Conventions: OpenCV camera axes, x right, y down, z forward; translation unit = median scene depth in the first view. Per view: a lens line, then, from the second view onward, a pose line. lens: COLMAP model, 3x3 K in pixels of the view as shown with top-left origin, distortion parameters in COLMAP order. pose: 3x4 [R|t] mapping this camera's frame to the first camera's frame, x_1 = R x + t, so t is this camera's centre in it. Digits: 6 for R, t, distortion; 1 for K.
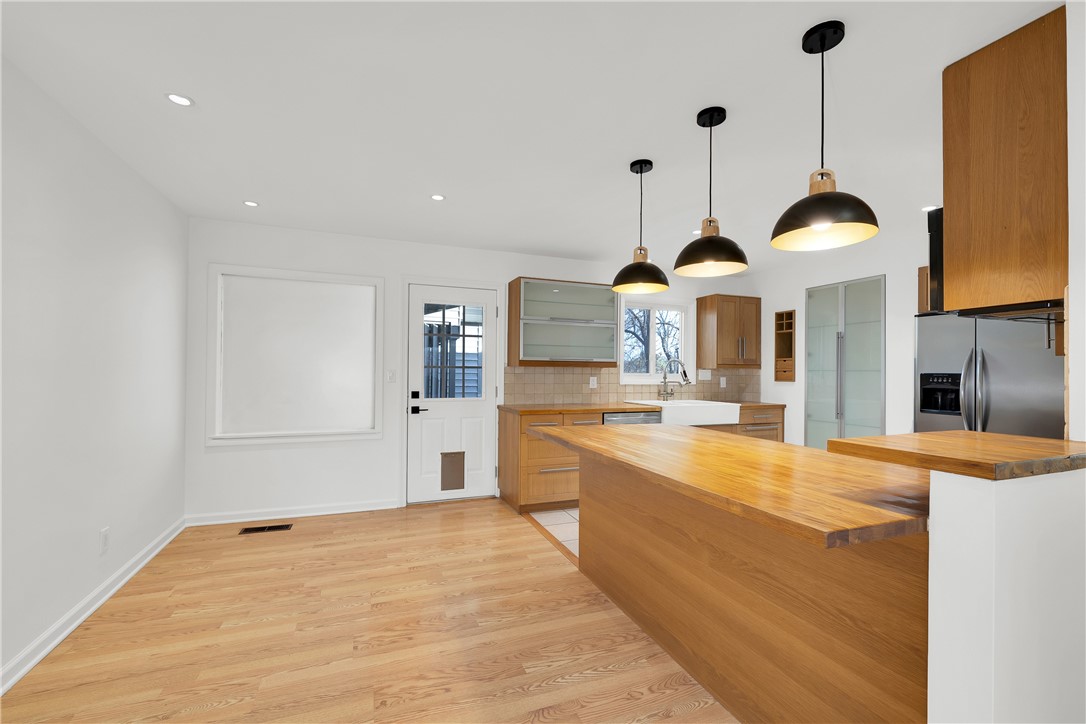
lens RADIAL K [[447.6, 0, 544.5], [0, 447.6, 372.5], [0, 0, 1]] dist [0.001162, -0.001228]
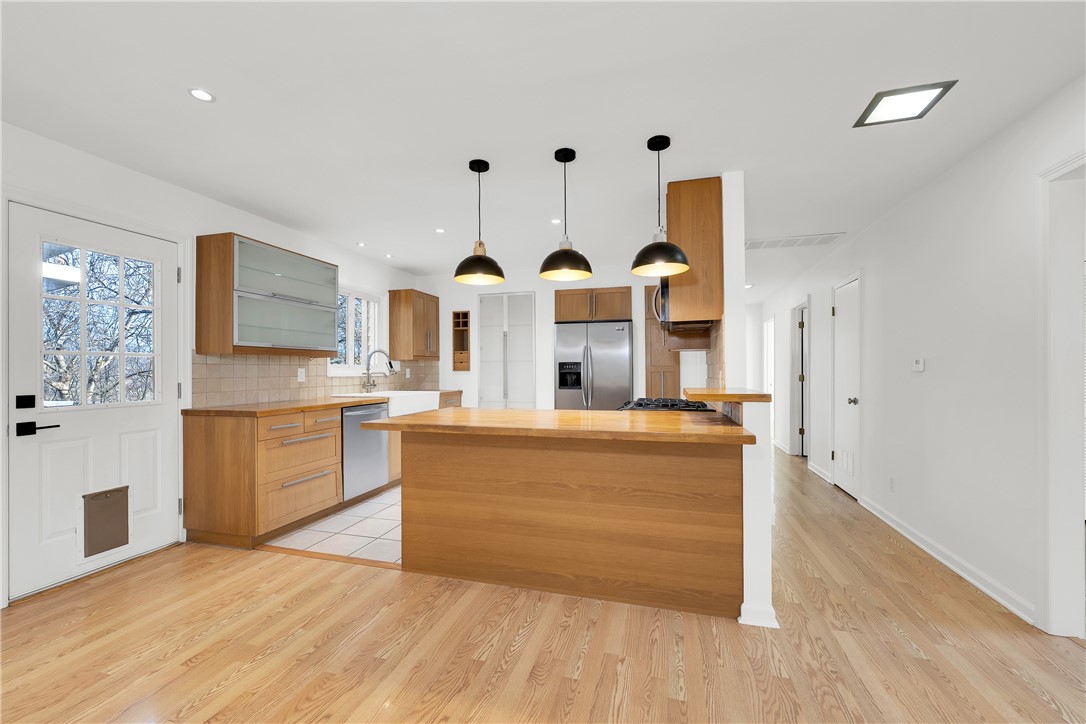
lens RADIAL K [[447.6, 0, 540.8], [0, 447.6, 371.3], [0, 0, 1]] dist [0.001162, -0.001228]
pose [[0.601496, -0.015844, 0.798719, -0.295767], [0.012726, 0.999866, 0.010250, 0.012061], [-0.798775, 0.003999, 0.601617, 0.125323]]
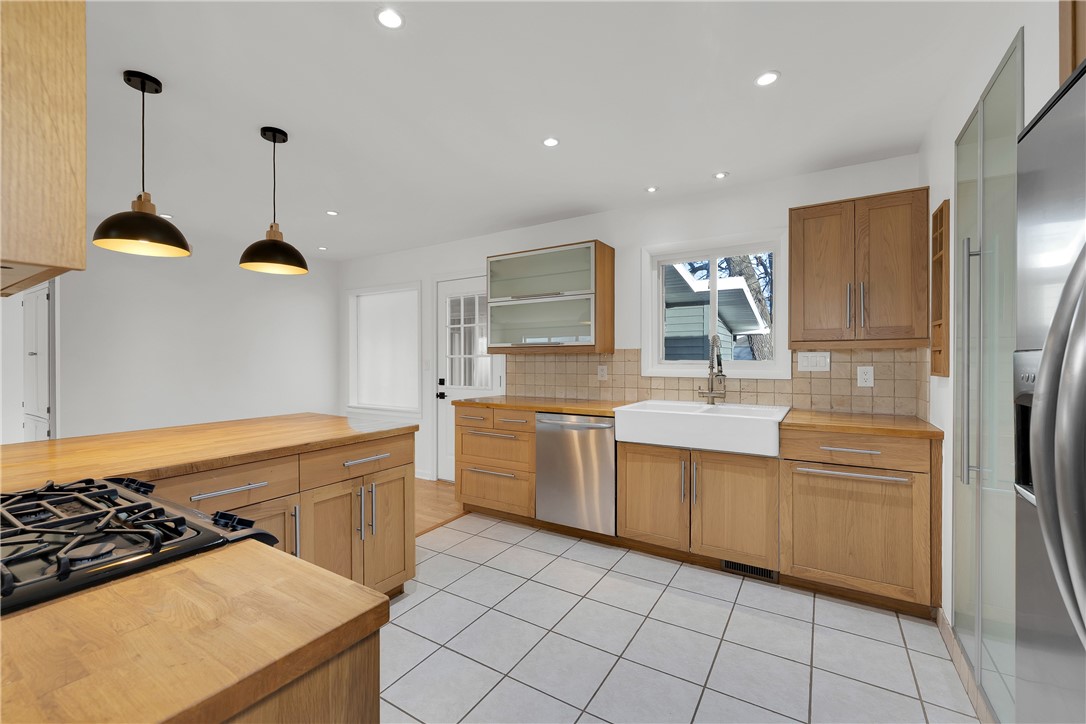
lens RADIAL K [[447.6, 0, 566.3], [0, 447.6, 369.3], [0, 0, 1]] dist [0.001162, -0.001228]
pose [[0.609394, 0.004973, -0.792852, 0.673020], [0.006761, 0.999911, 0.011468, 0.006796], [0.792839, -0.012349, 0.609306, 0.487855]]
